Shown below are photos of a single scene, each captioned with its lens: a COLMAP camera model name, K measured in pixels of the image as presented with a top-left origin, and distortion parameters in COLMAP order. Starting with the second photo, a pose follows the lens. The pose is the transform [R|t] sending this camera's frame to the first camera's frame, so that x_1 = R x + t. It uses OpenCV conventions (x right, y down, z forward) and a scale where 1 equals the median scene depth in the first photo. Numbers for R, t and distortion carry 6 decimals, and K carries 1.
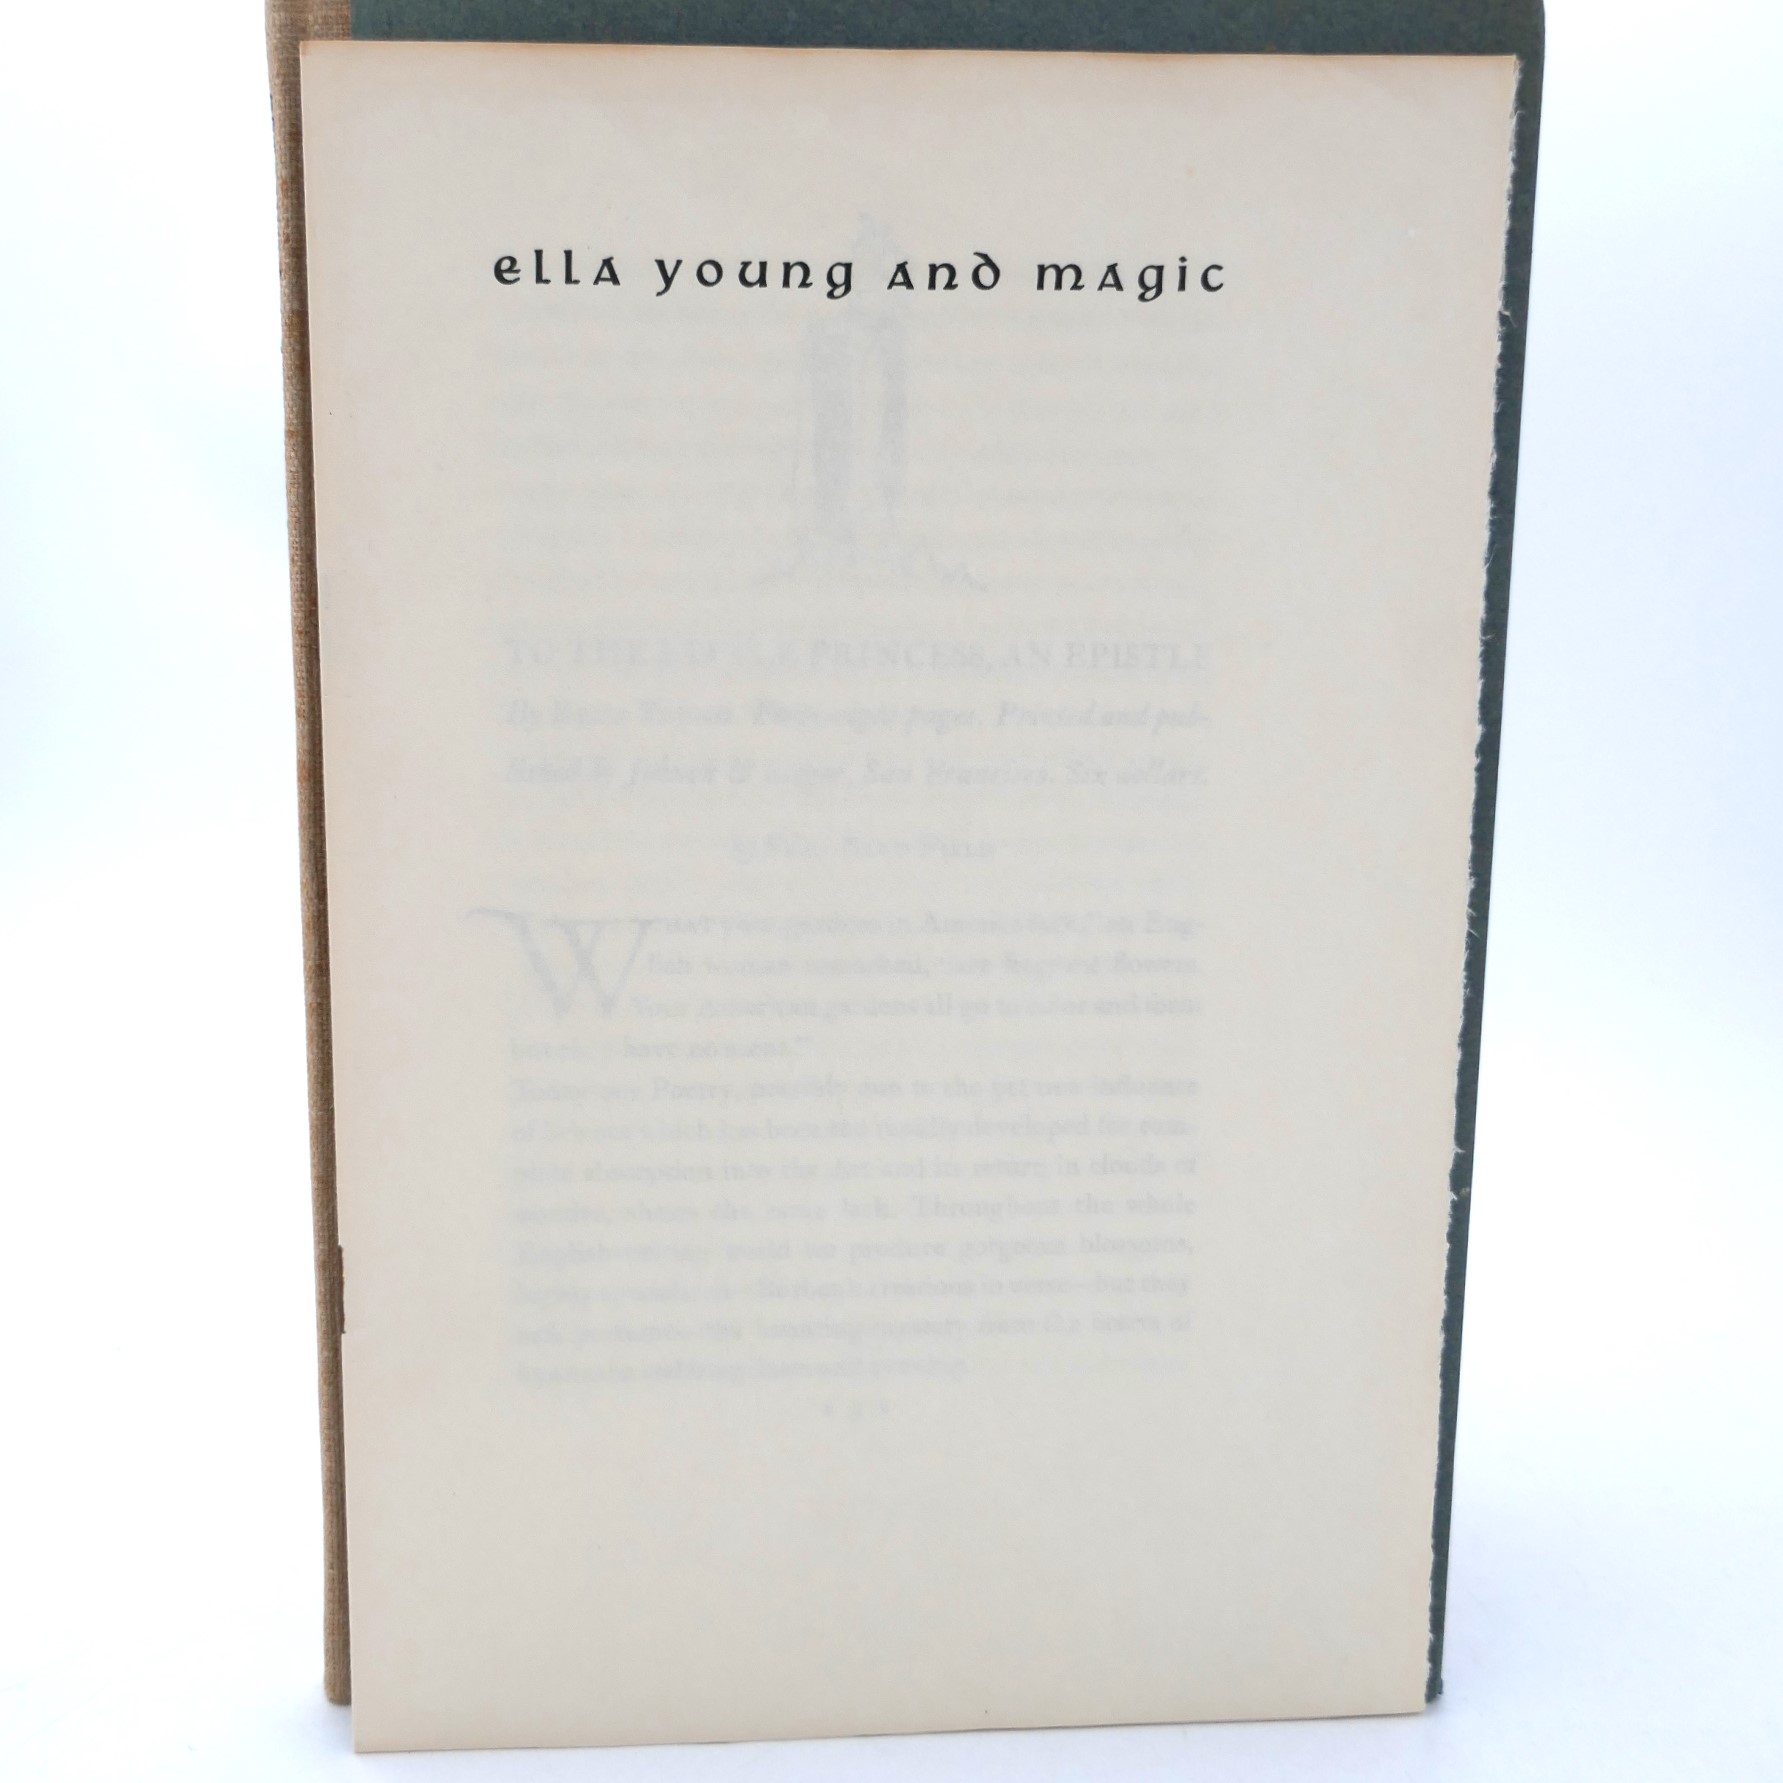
lens RADIAL K [[2187.9, 0, 889.4], [0, 2187.9, 896.2], [0, 0, 1]] dist [-0.149238, 0.000000]
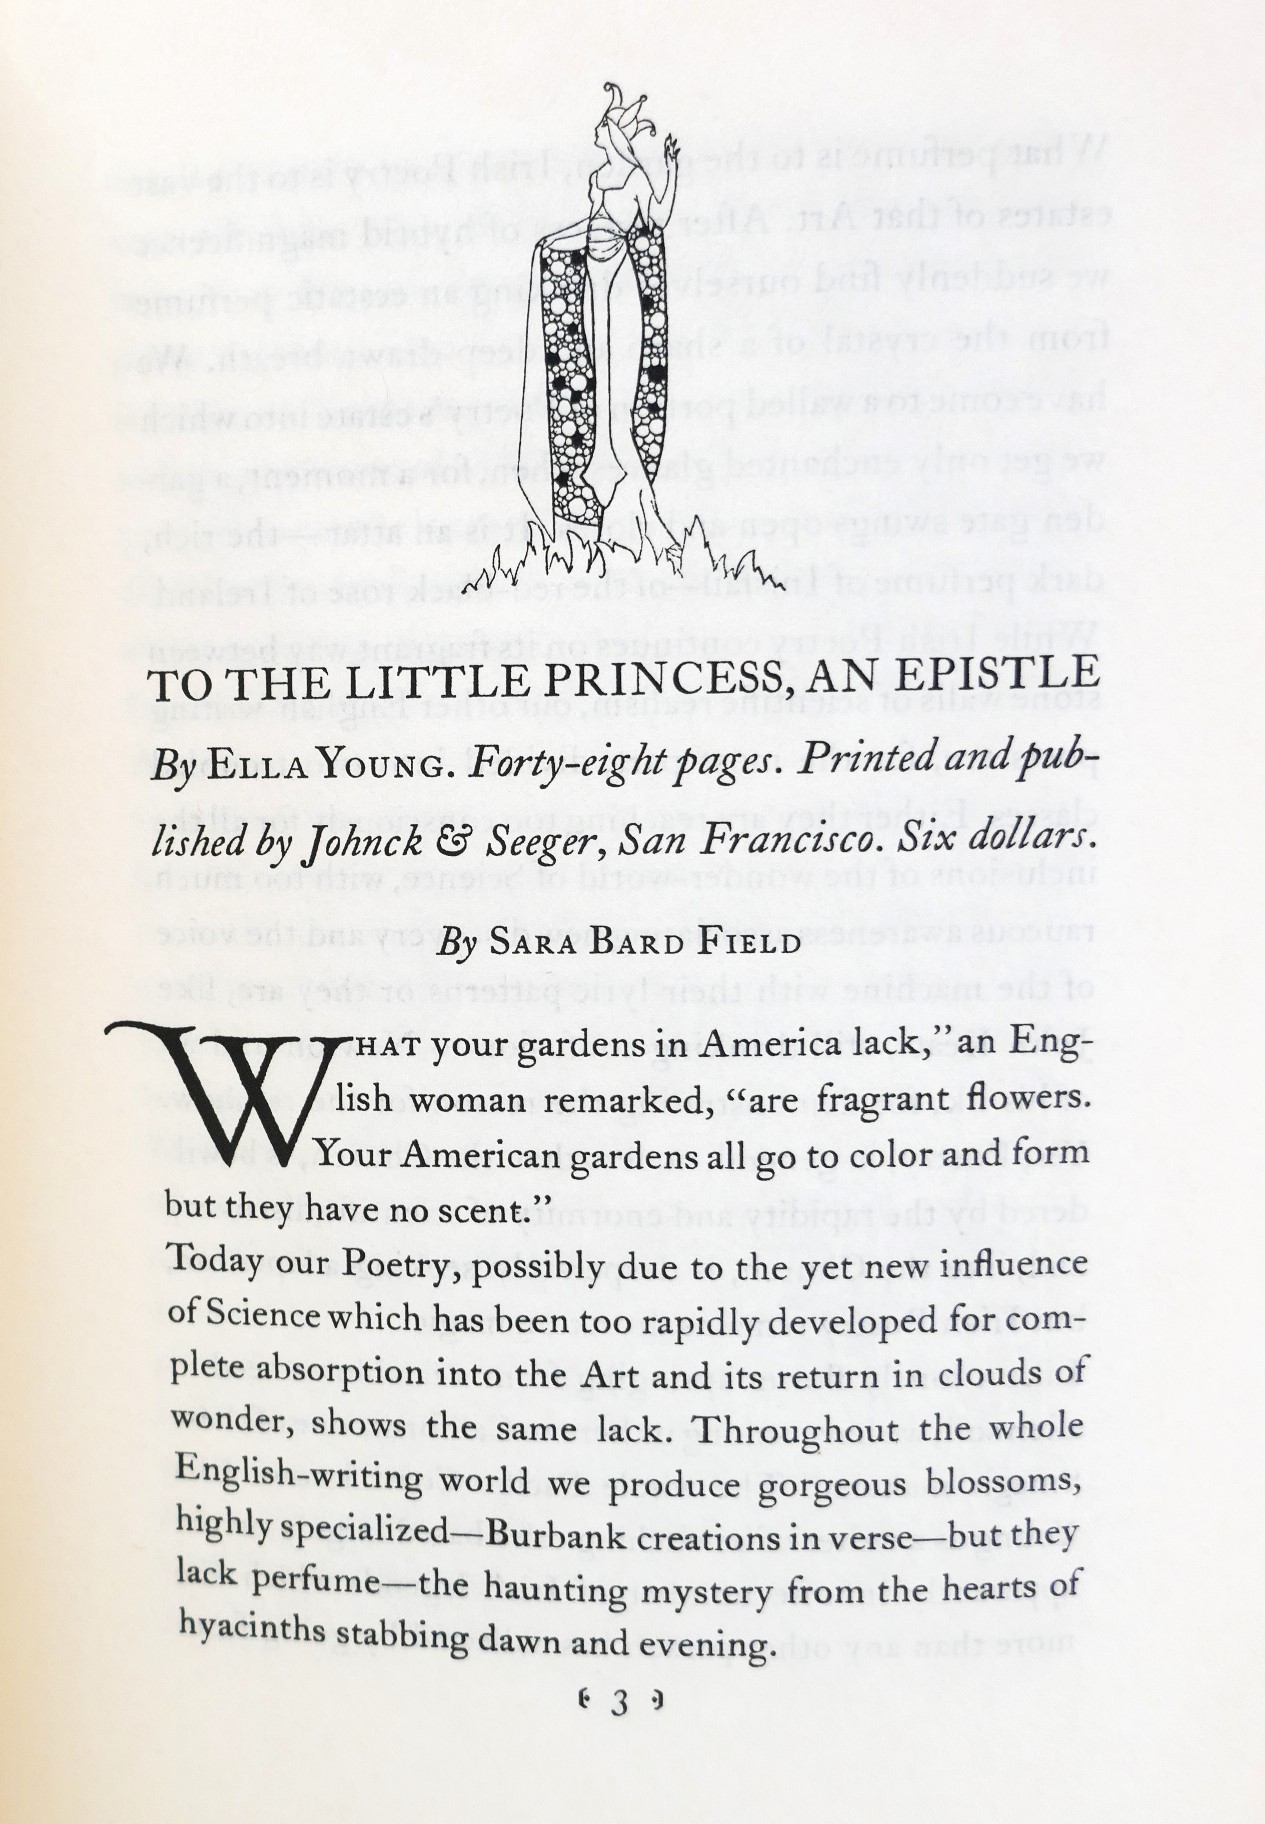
lens RADIAL K [[1773.5, 0, 629.0], [0, 1773.5, 908.6], [0, 0, 1]] dist [0.143928, 0.000000]
pose [[0.999902, -0.013972, -0.000916, -0.008301], [0.013956, 0.999784, -0.015394, -0.023456], [0.001131, 0.015380, 0.999881, 0.393937]]
